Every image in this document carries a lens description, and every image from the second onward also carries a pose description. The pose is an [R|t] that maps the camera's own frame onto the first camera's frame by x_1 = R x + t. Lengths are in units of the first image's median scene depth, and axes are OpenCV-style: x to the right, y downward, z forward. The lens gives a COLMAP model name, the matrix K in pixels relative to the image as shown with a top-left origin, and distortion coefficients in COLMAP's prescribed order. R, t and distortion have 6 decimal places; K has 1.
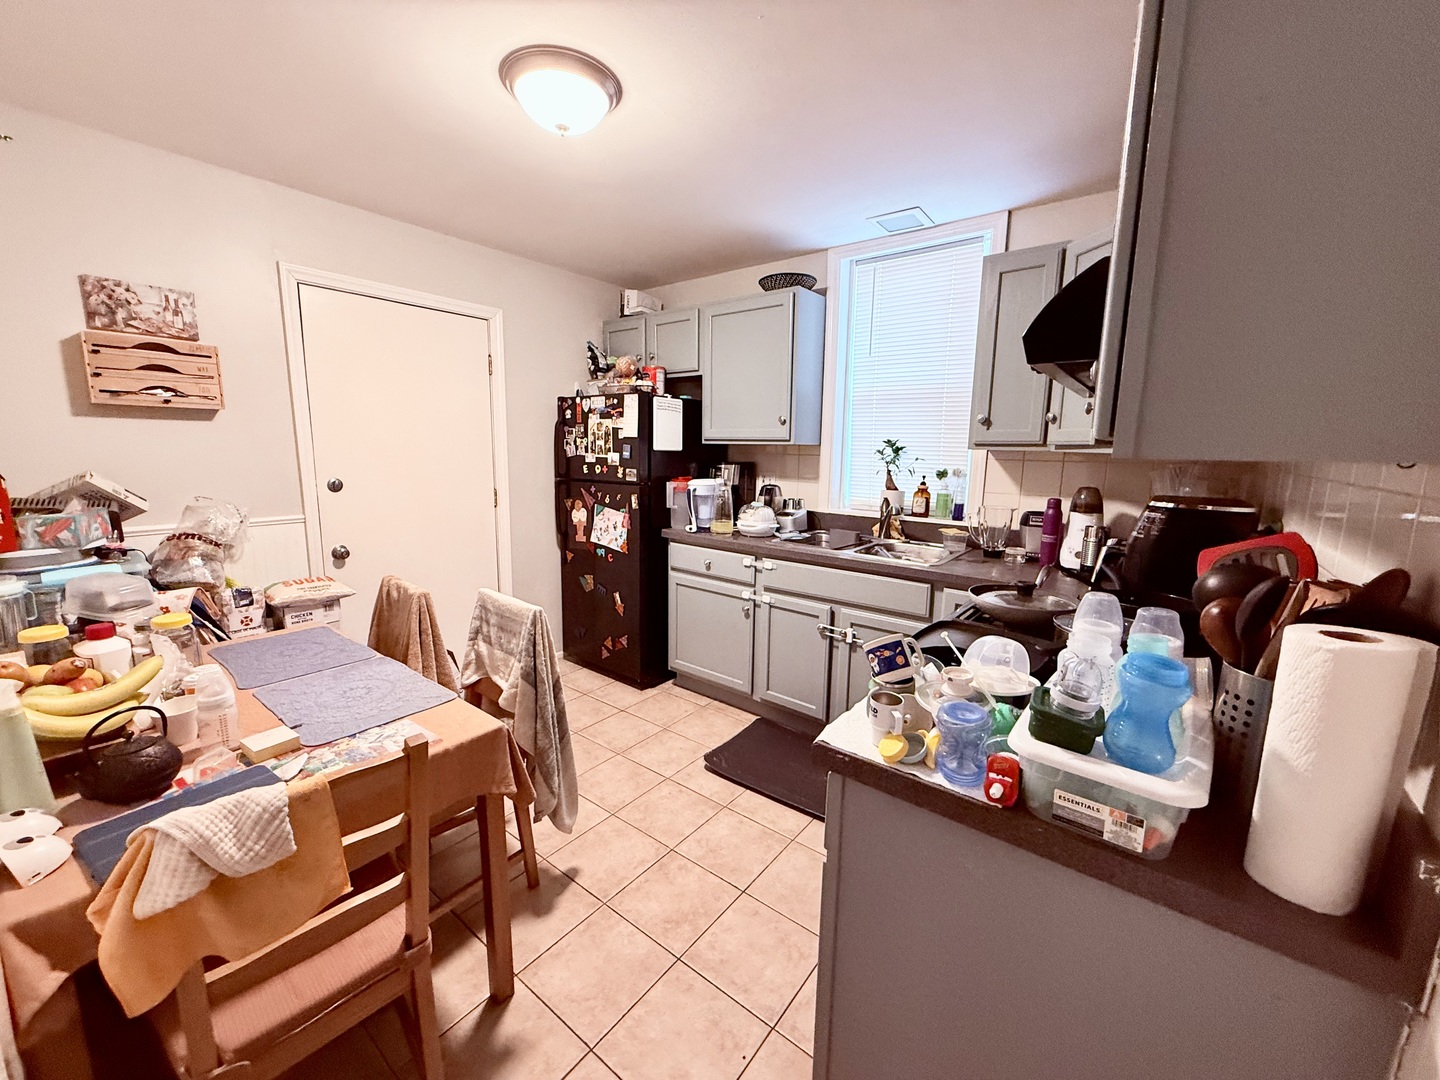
lens RADIAL K [[571.8, 0, 724.6], [0, 571.8, 539.4], [0, 0, 1]] dist [-0.000672, -0.000413]
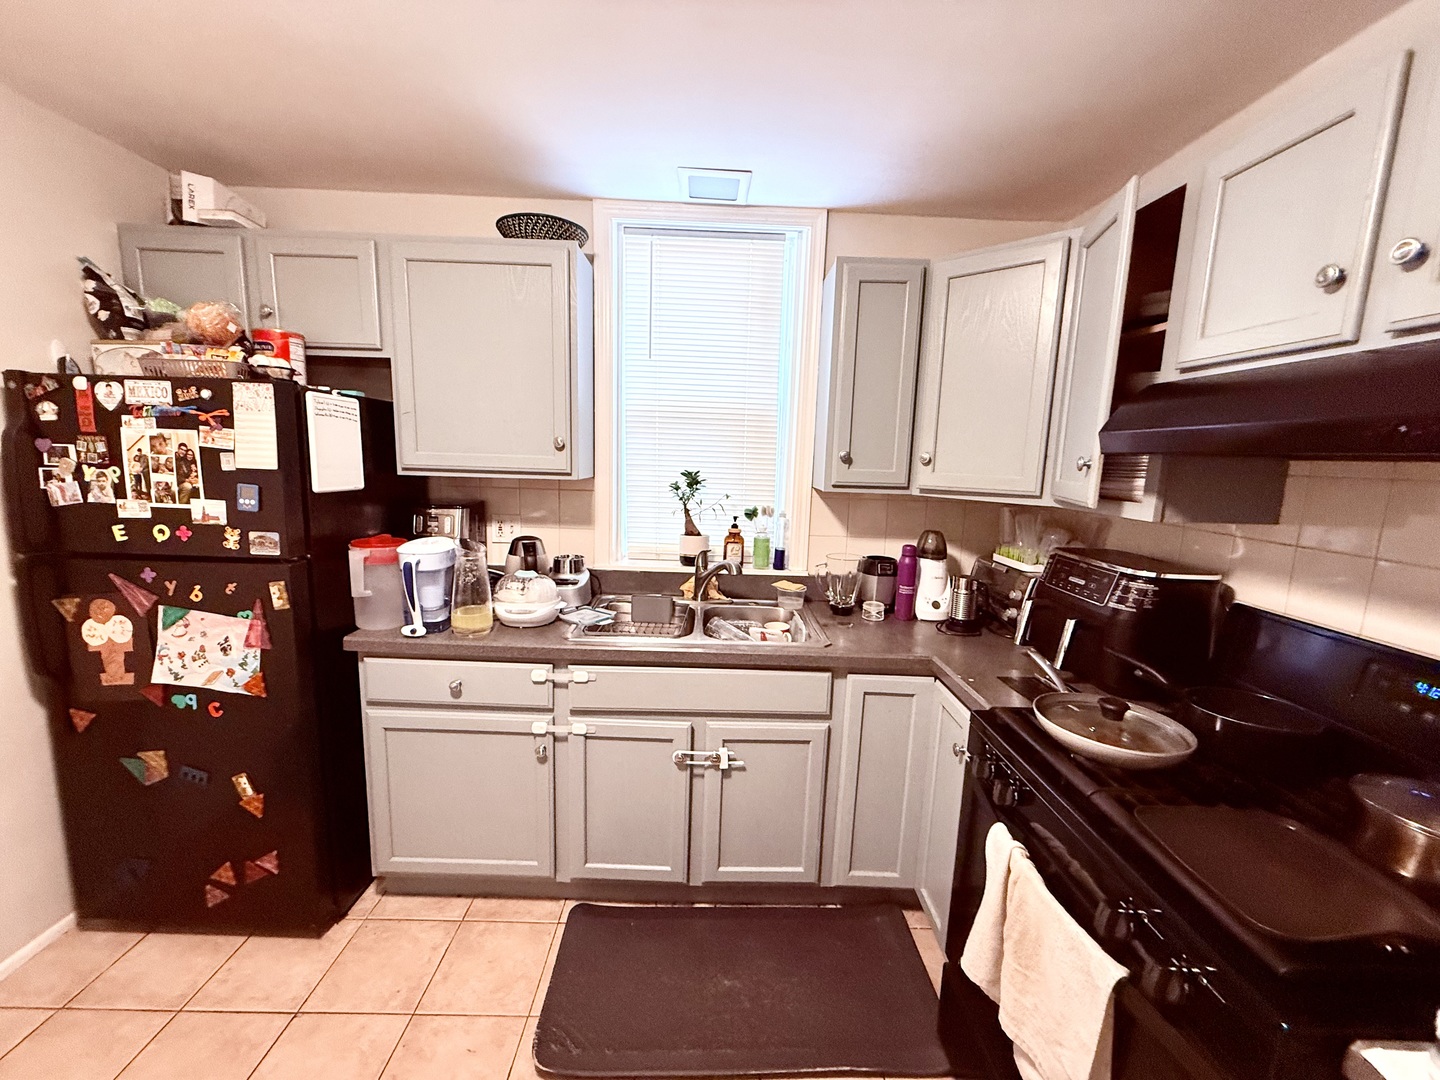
lens RADIAL K [[571.8, 0, 717.6], [0, 571.8, 539.1], [0, 0, 1]] dist [-0.000672, -0.000413]
pose [[0.781101, -0.082577, 0.618920, -0.158942], [0.080371, 0.996267, 0.031491, -0.098405], [-0.619211, 0.025145, 0.784822, 0.350766]]
